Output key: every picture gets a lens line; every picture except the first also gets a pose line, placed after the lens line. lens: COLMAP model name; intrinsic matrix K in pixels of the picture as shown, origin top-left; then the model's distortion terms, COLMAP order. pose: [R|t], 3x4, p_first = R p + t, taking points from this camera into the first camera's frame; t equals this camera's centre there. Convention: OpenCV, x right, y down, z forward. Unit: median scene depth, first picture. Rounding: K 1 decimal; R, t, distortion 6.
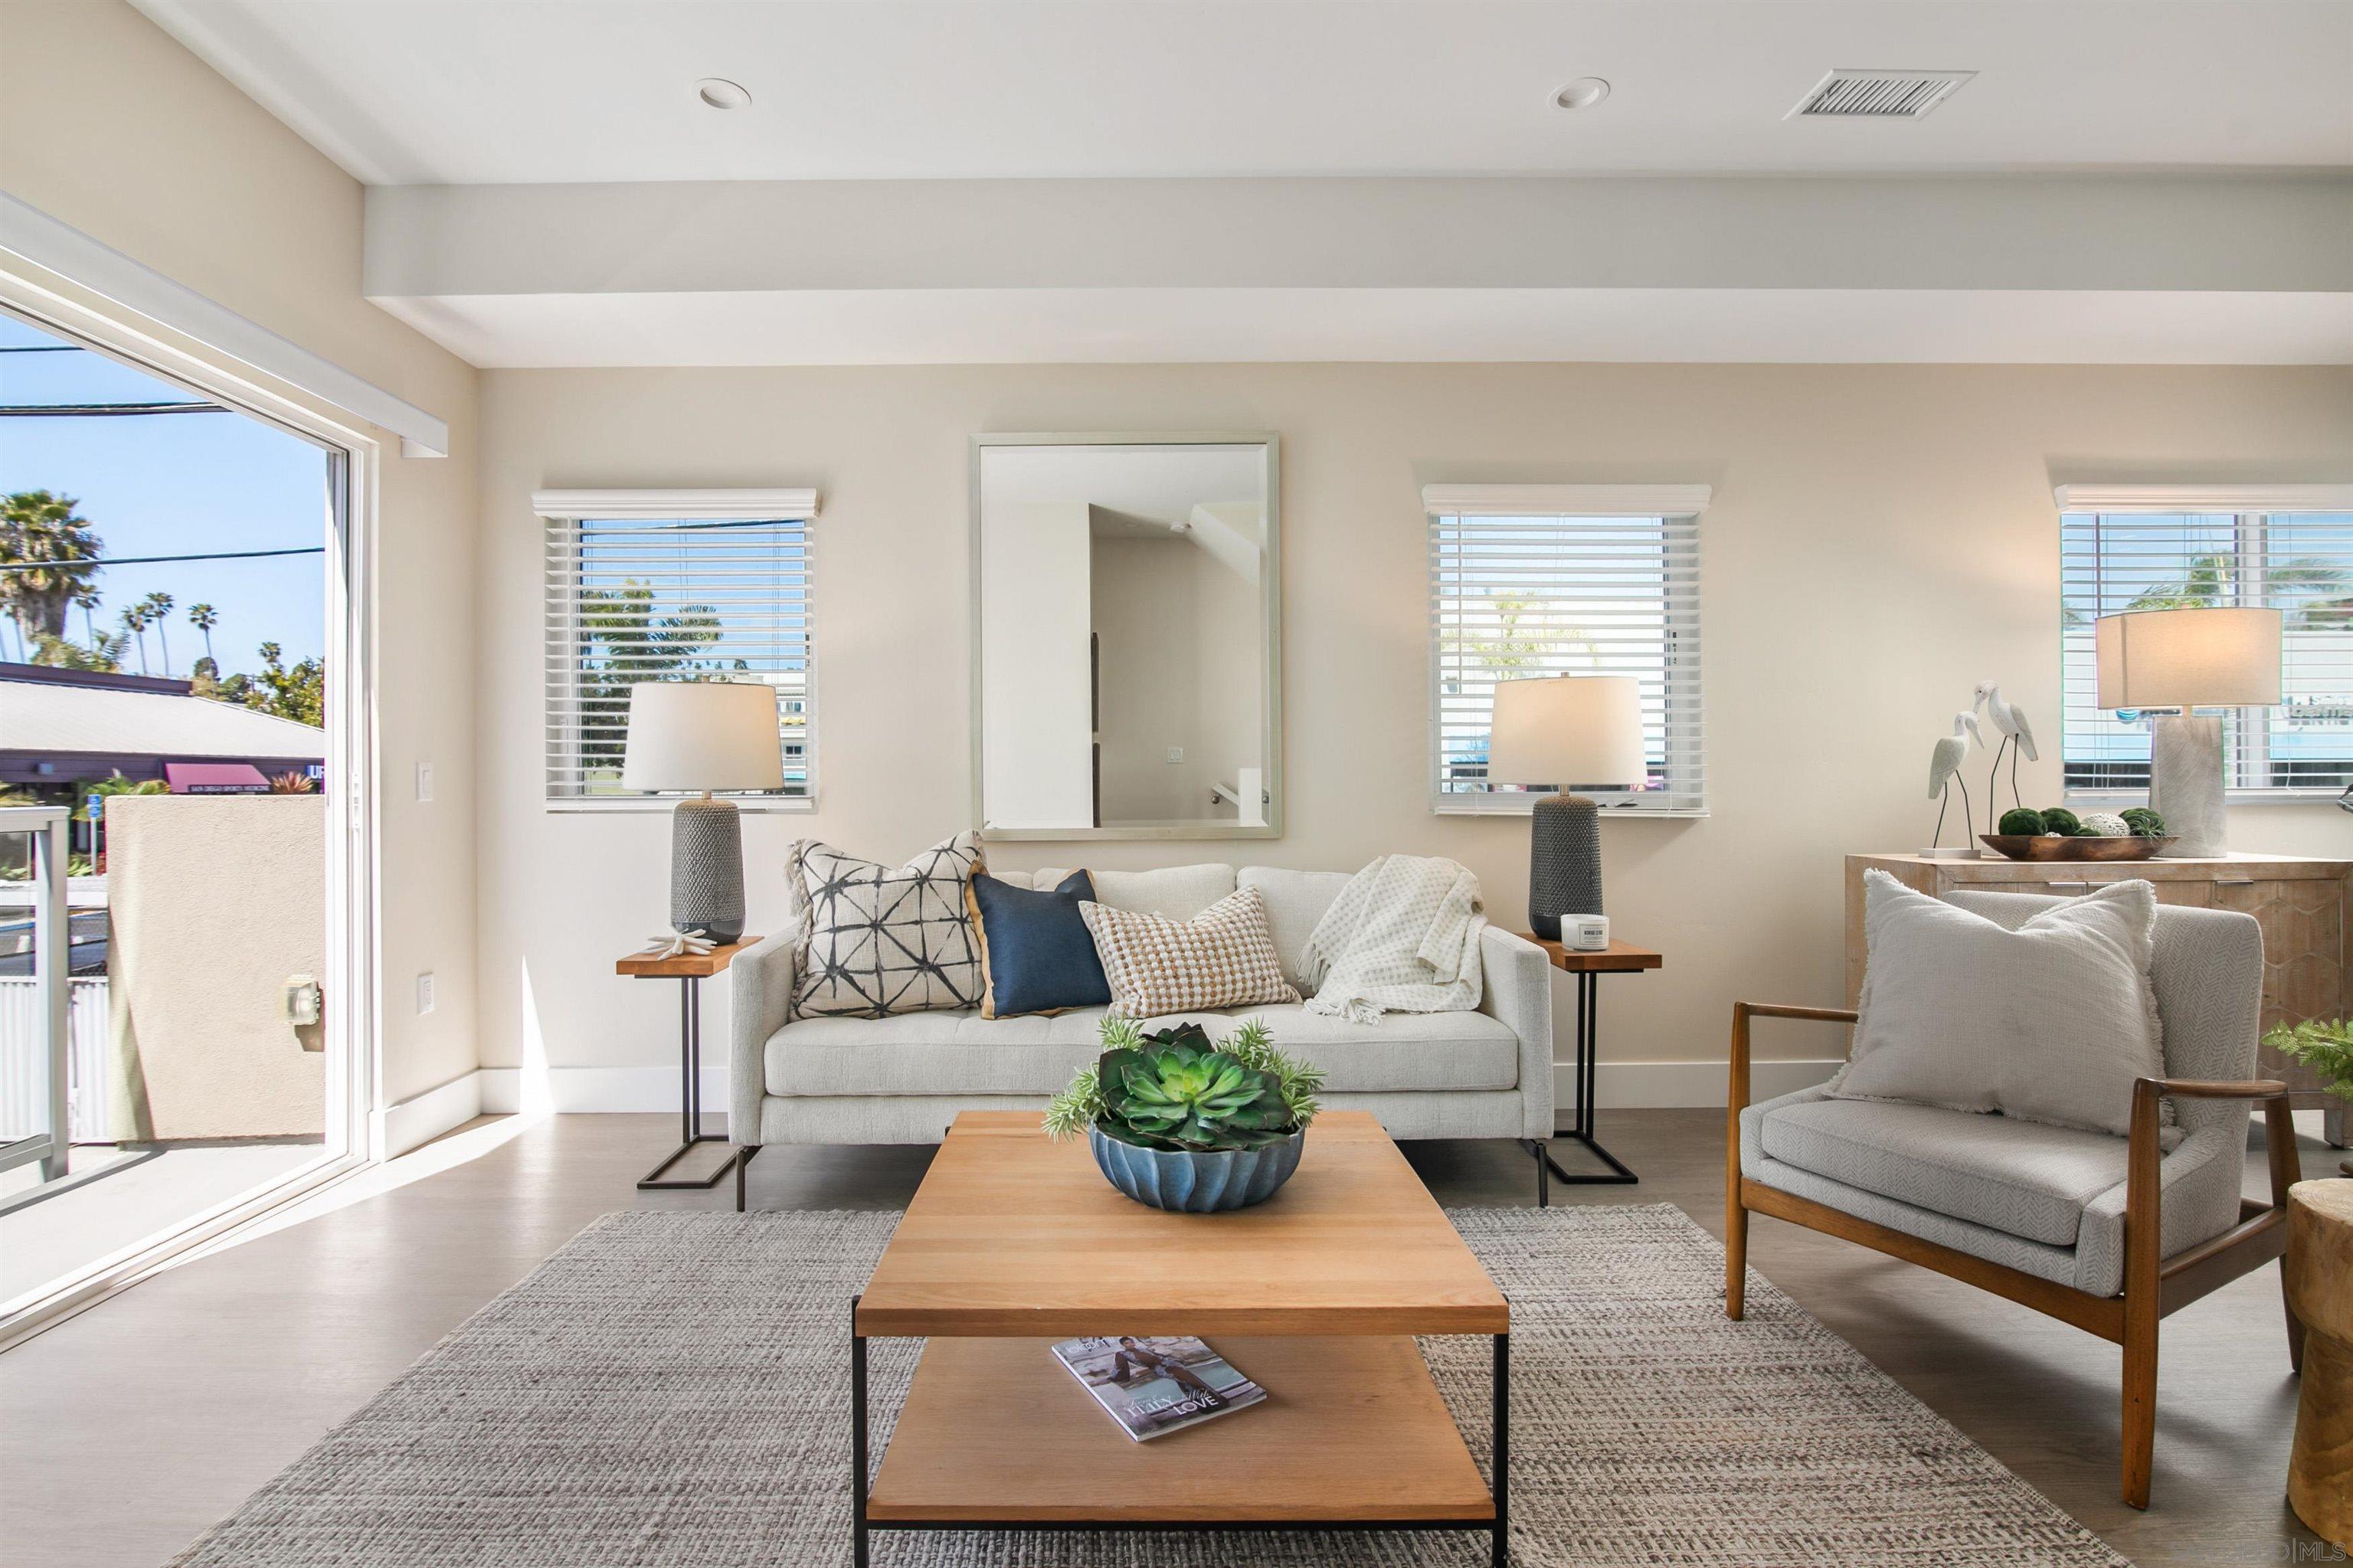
lens RADIAL K [[1100.1, 0, 1186.8], [0, 1100.1, 780.9], [0, 0, 1]] dist [-0.025125, 0.000034]
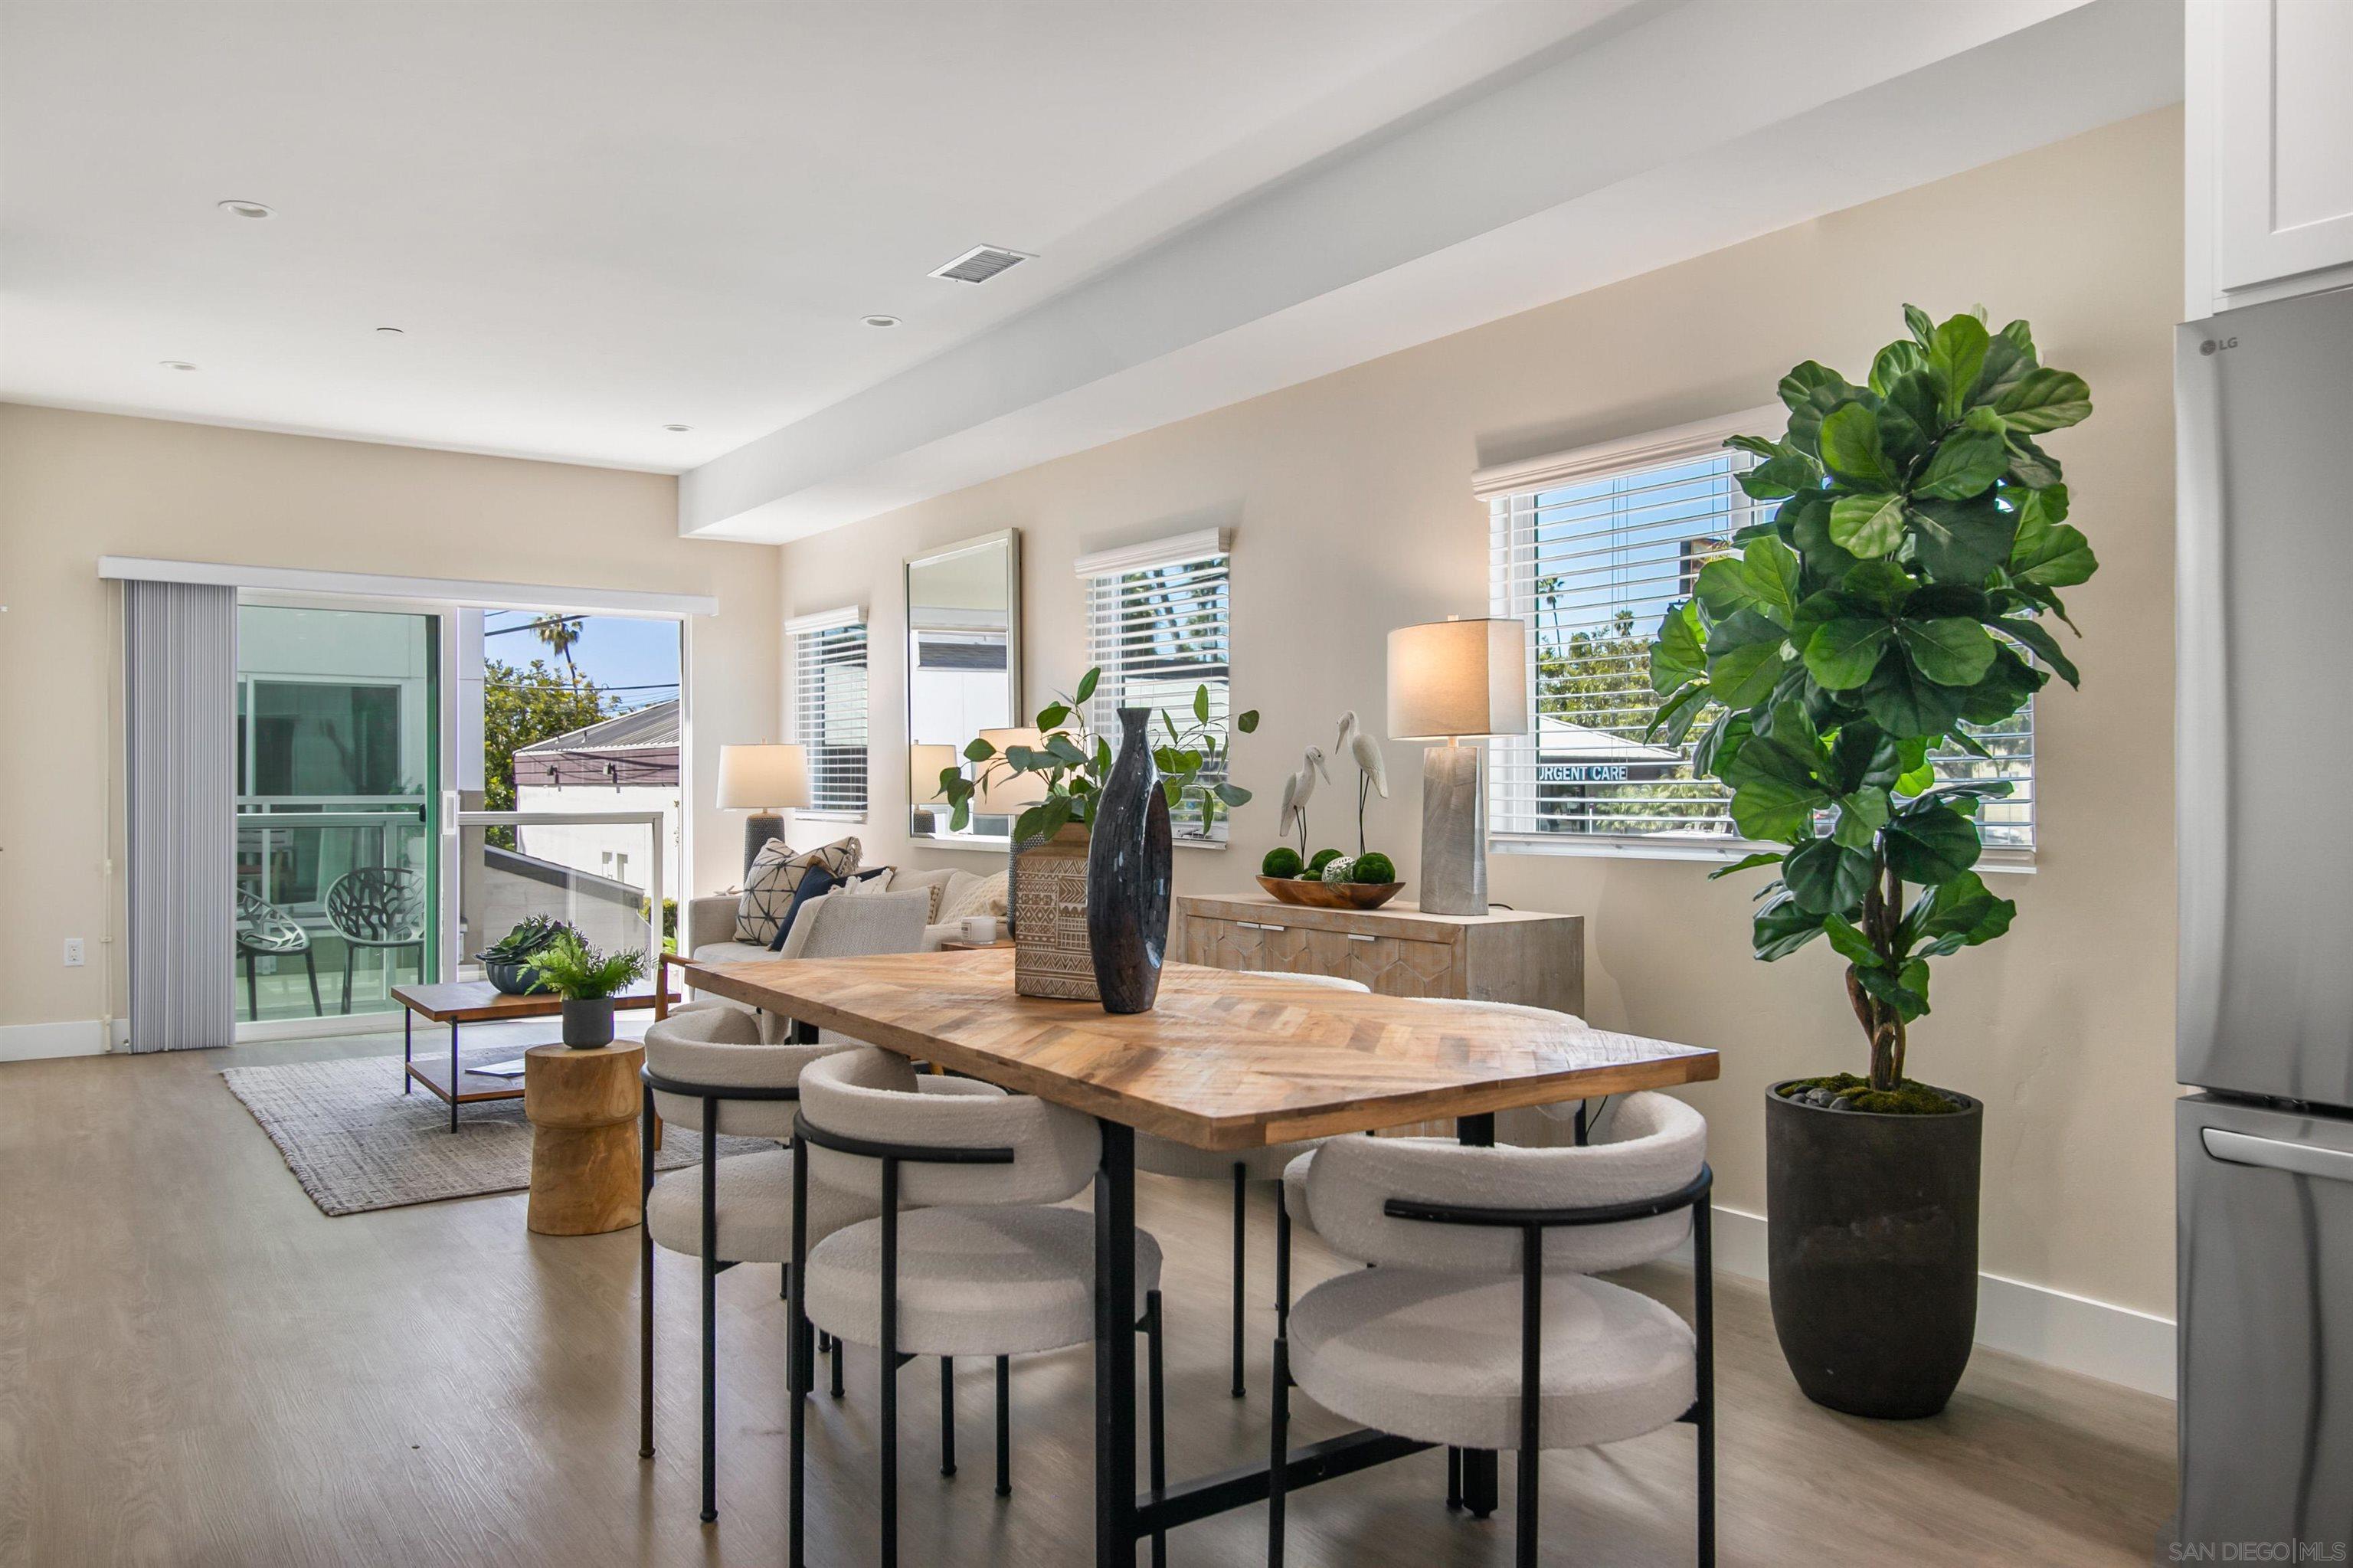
lens RADIAL K [[1676.1, 0, 1176.5], [0, 1676.1, 784.0], [0, 0, 1]] dist [0.000485, -0.000405]
pose [[0.569016, 0.004263, -0.822315, 2.148181], [-0.007841, 0.999969, -0.000242, -0.033992], [0.822289, 0.006585, 0.569032, 0.077432]]
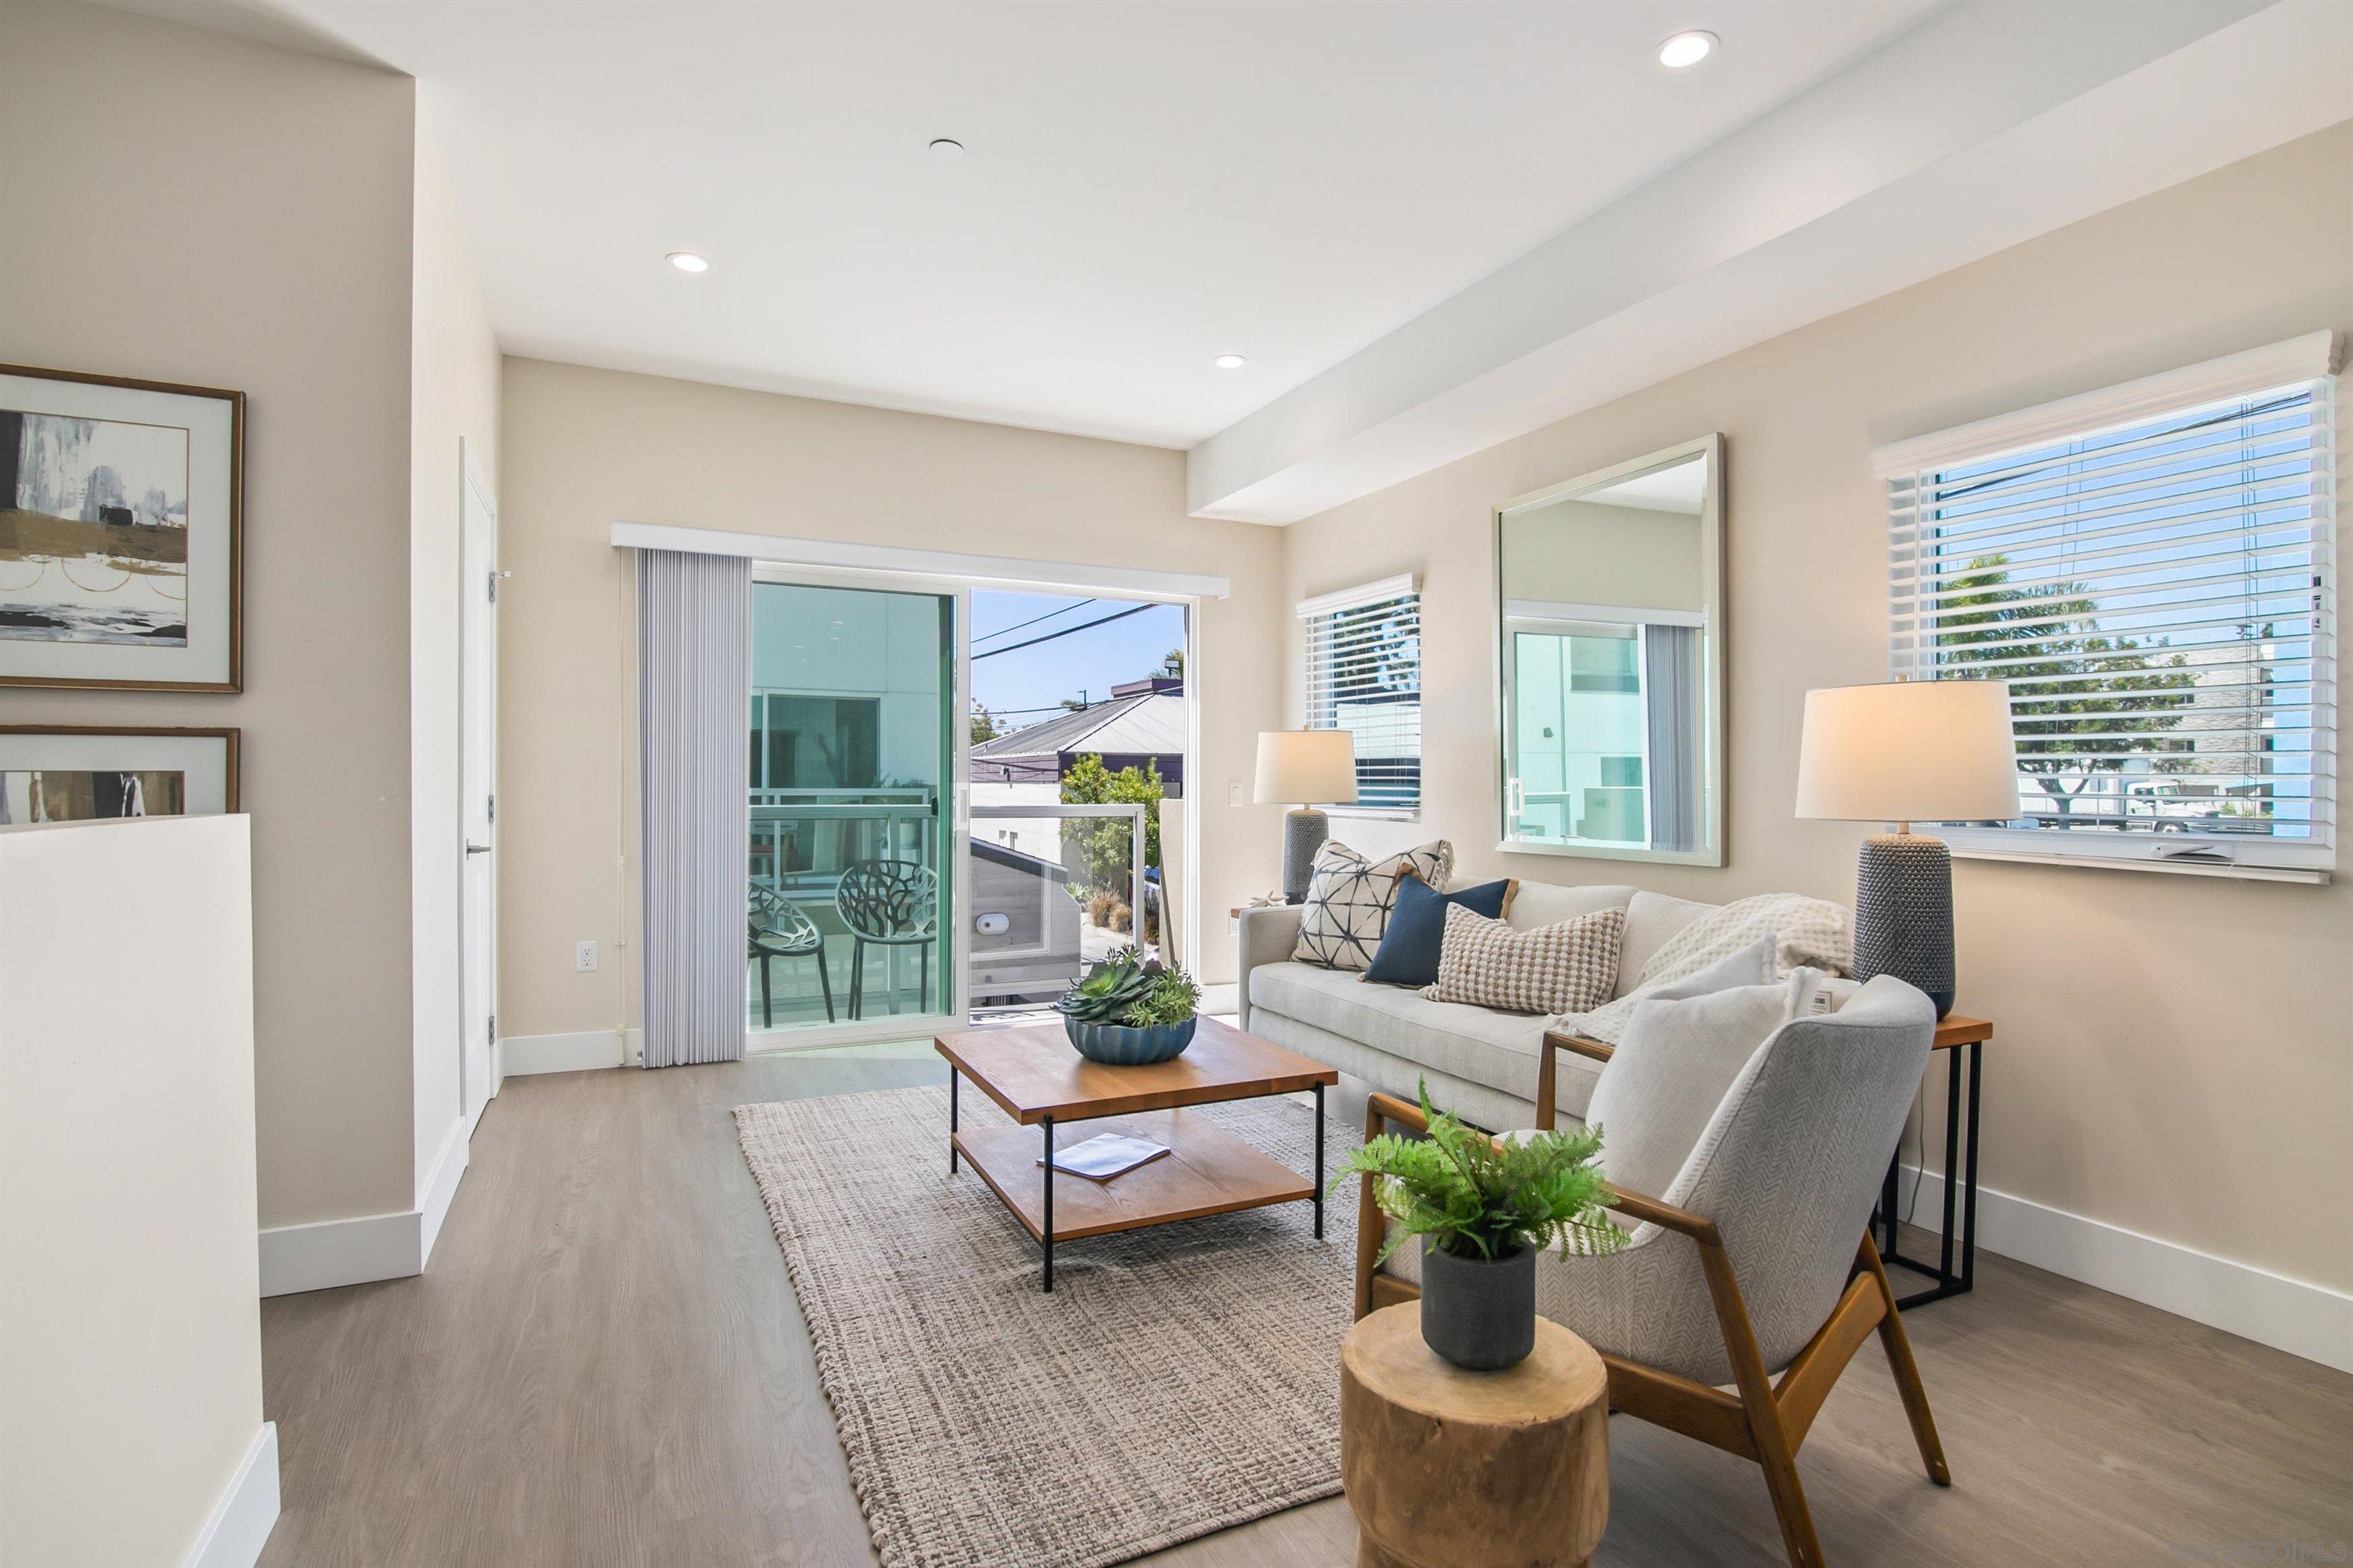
lens RADIAL K [[1177.9, 0, 1176.5], [0, 1177.9, 784.0], [0, 0, 1]] dist [-0.000978, -0.000096]
pose [[0.424269, 0.006889, -0.905510, 0.974974], [-0.011034, 0.999936, 0.002438, -0.020115], [0.905469, 0.008957, 0.424317, 0.192776]]
